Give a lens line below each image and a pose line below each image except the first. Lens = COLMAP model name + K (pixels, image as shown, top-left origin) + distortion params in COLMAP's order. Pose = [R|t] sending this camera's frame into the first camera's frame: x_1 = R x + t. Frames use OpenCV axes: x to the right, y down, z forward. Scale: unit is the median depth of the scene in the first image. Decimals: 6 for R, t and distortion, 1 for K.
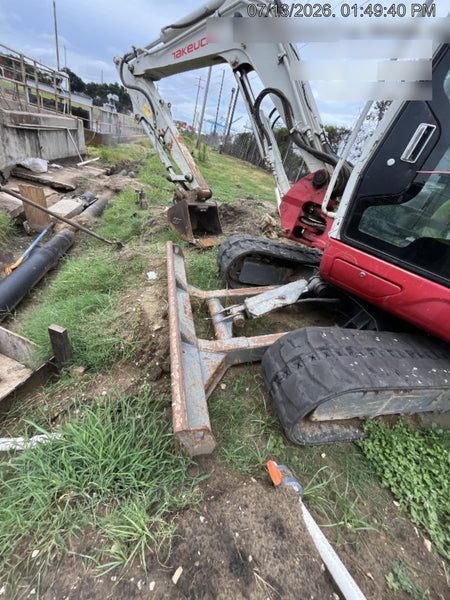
lens RADIAL K [[243.0, 0, 226.8], [0, 243.0, 298.8], [0, 0, 1]] dist [-0.004670, -0.000120]
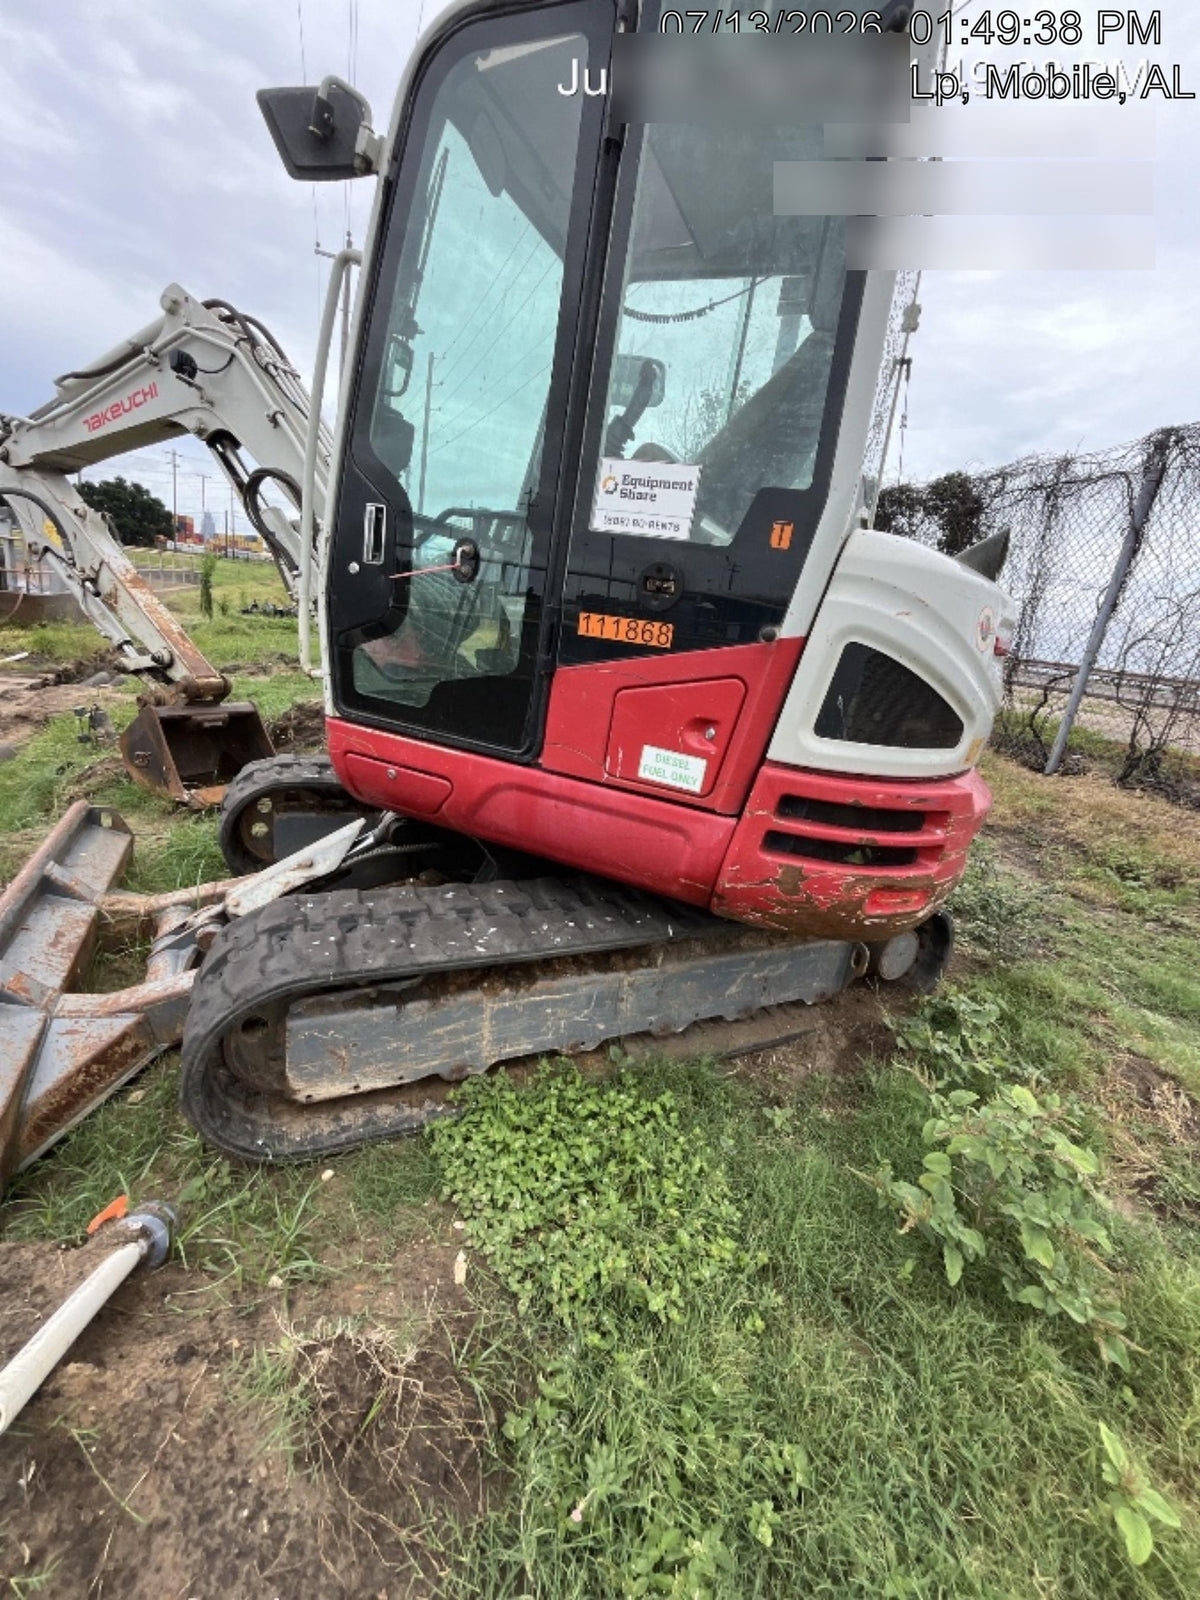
lens RADIAL K [[649.5, 0, 599.7], [0, 649.5, 794.2], [0, 0, 1]] dist [-0.001881, -0.000176]
pose [[0.964476, -0.184269, 0.189292, 0.322300], [0.223425, 0.951317, -0.212312, 0.144847], [-0.140954, 0.247062, 0.958693, -0.149593]]
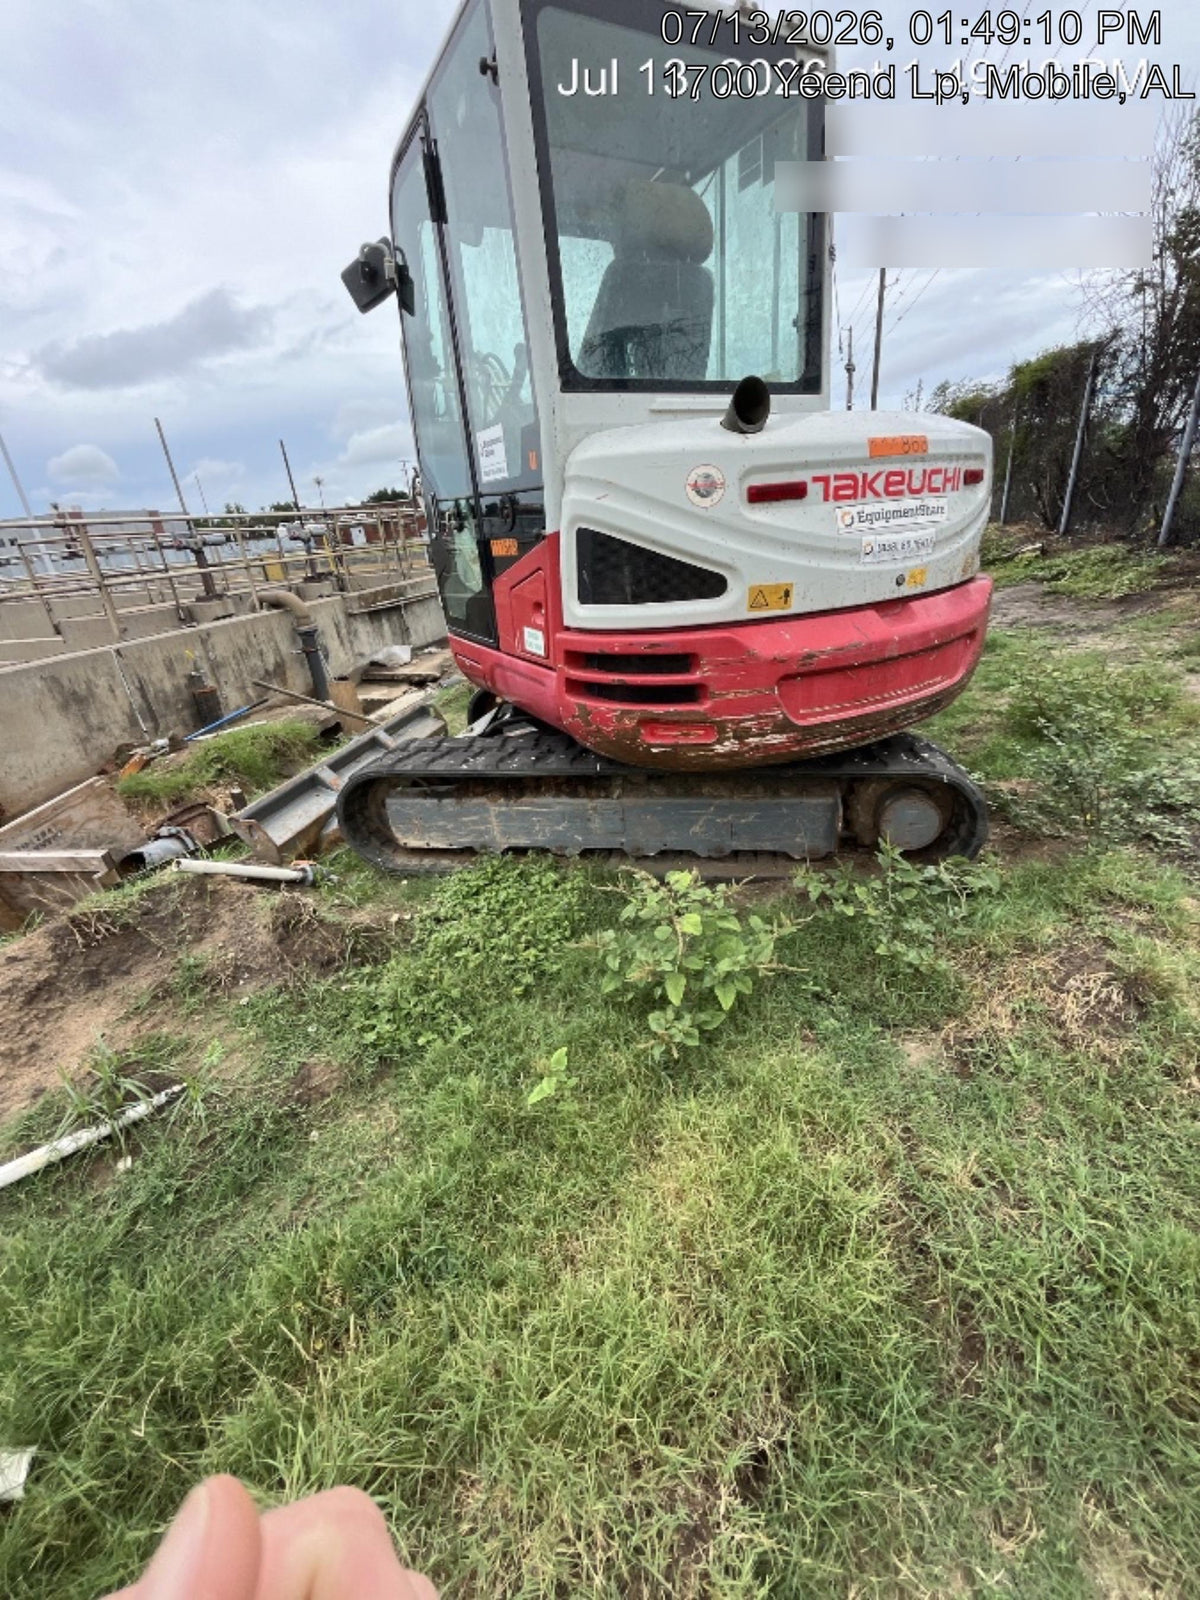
lens RADIAL K [[648.0, 0, 604.7], [0, 648.0, 796.7], [0, 0, 1]] dist [-0.004670, -0.000120]
pose [[0.861345, -0.151647, -0.484860, 0.859257], [0.058208, 0.977582, -0.202347, 0.348579], [0.504675, 0.146068, 0.850862, -0.226861]]
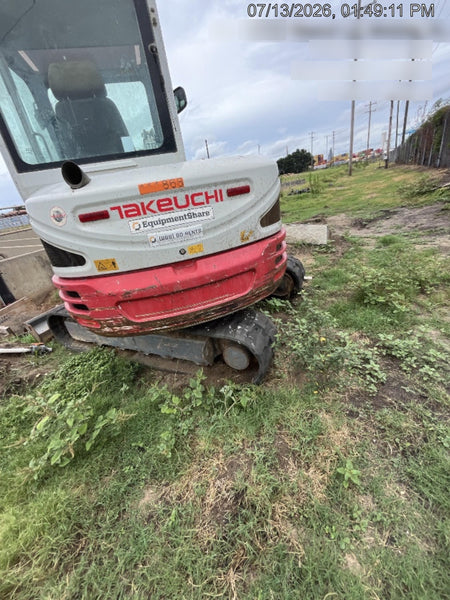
lens RADIAL K [[243.0, 0, 226.8], [0, 243.0, 298.8], [0, 0, 1]] dist [-0.004670, -0.000120]
pose [[0.730709, -0.094870, -0.676065, 1.185115], [-0.010997, 0.988533, -0.150603, 0.196282], [0.682601, 0.117482, 0.721287, 0.140428]]
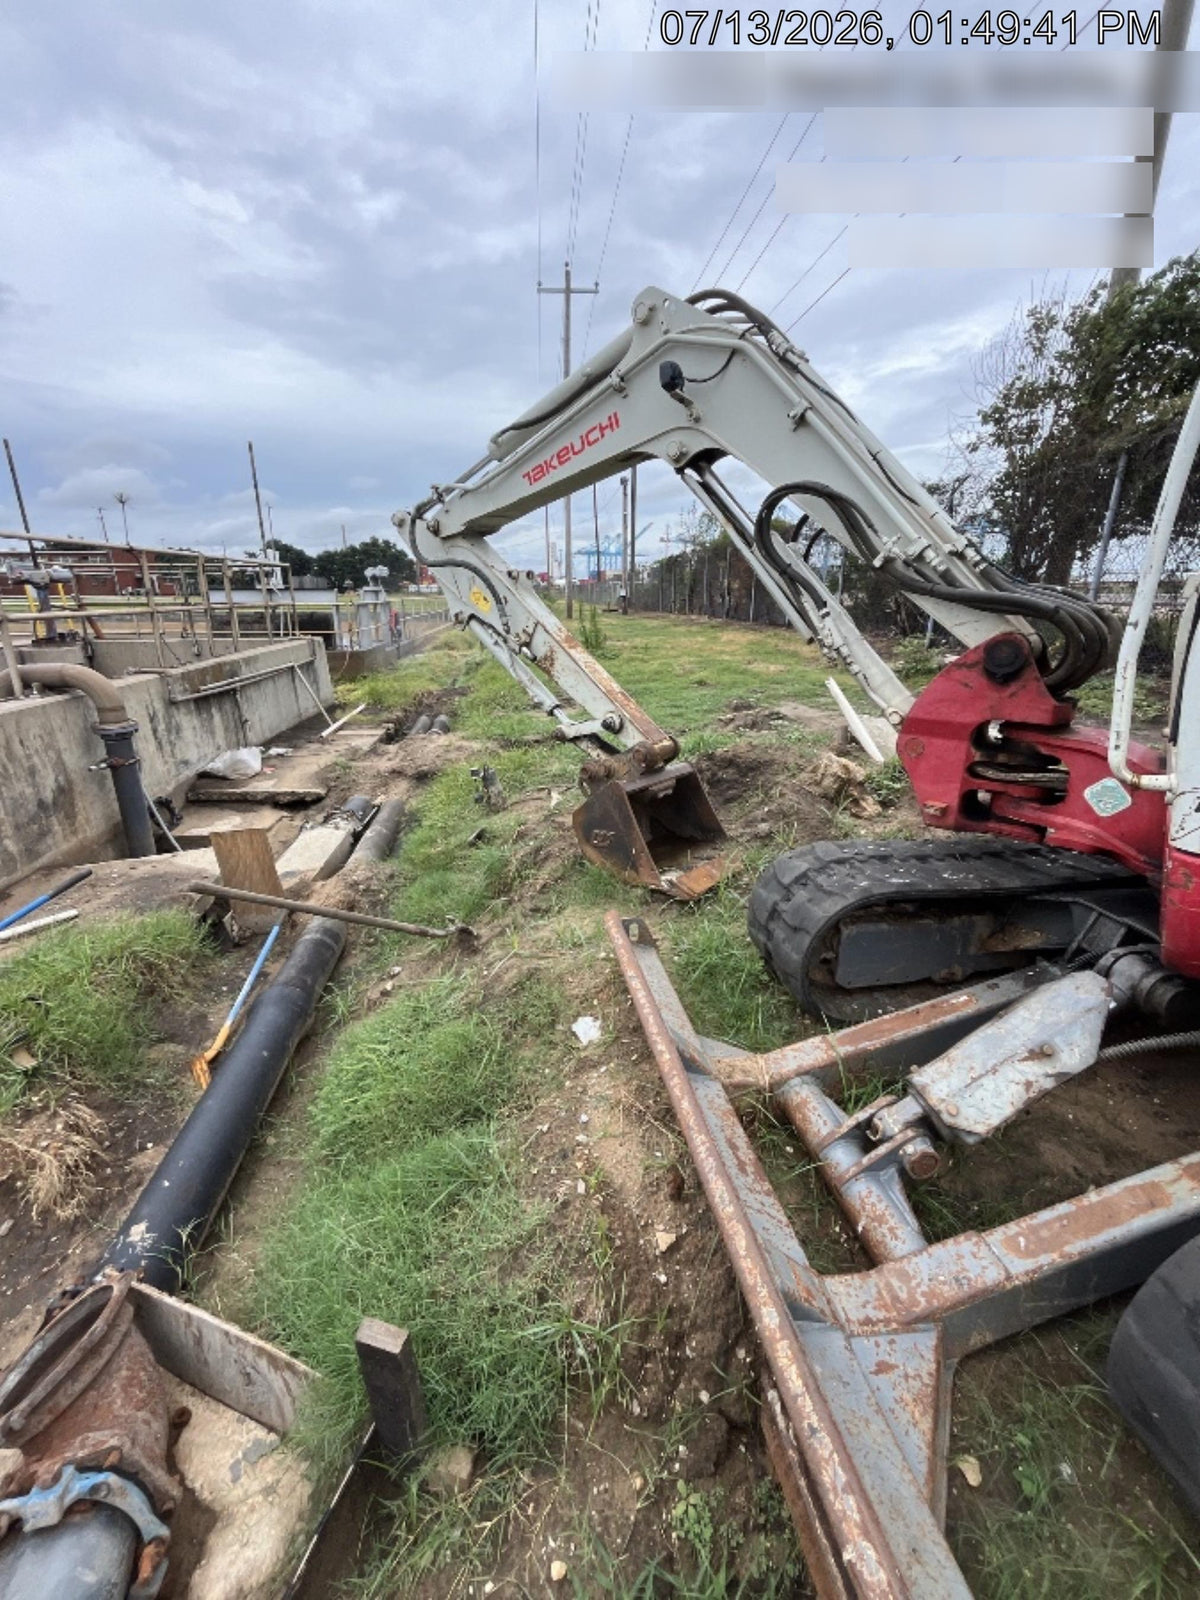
lens RADIAL K [[648.0, 0, 604.7], [0, 648.0, 796.7], [0, 0, 1]] dist [-0.004670, -0.000120]
pose [[0.966022, -0.232532, -0.112827, -0.076216], [0.195907, 0.943518, -0.267197, -0.114212], [0.168586, 0.236015, 0.957014, 0.040995]]
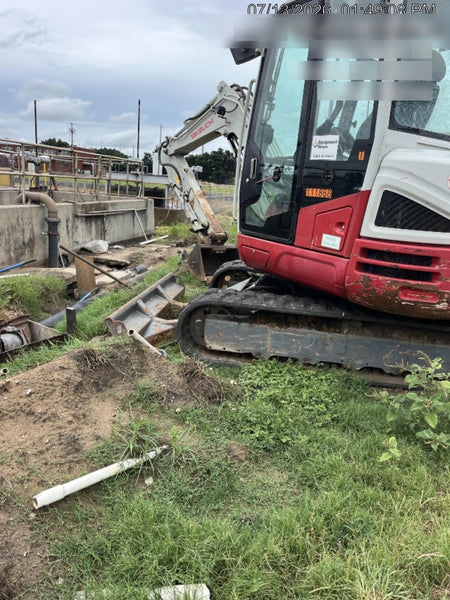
lens RADIAL K [[454.8, 0, 227.2], [0, 454.8, 297.6], [0, 0, 1]] dist [0.024365, -0.002763]
pose [[0.925334, -0.104237, -0.364544, 0.608243], [-0.035782, 0.933168, -0.357654, 0.491415], [0.377462, 0.343993, 0.859762, -0.547560]]
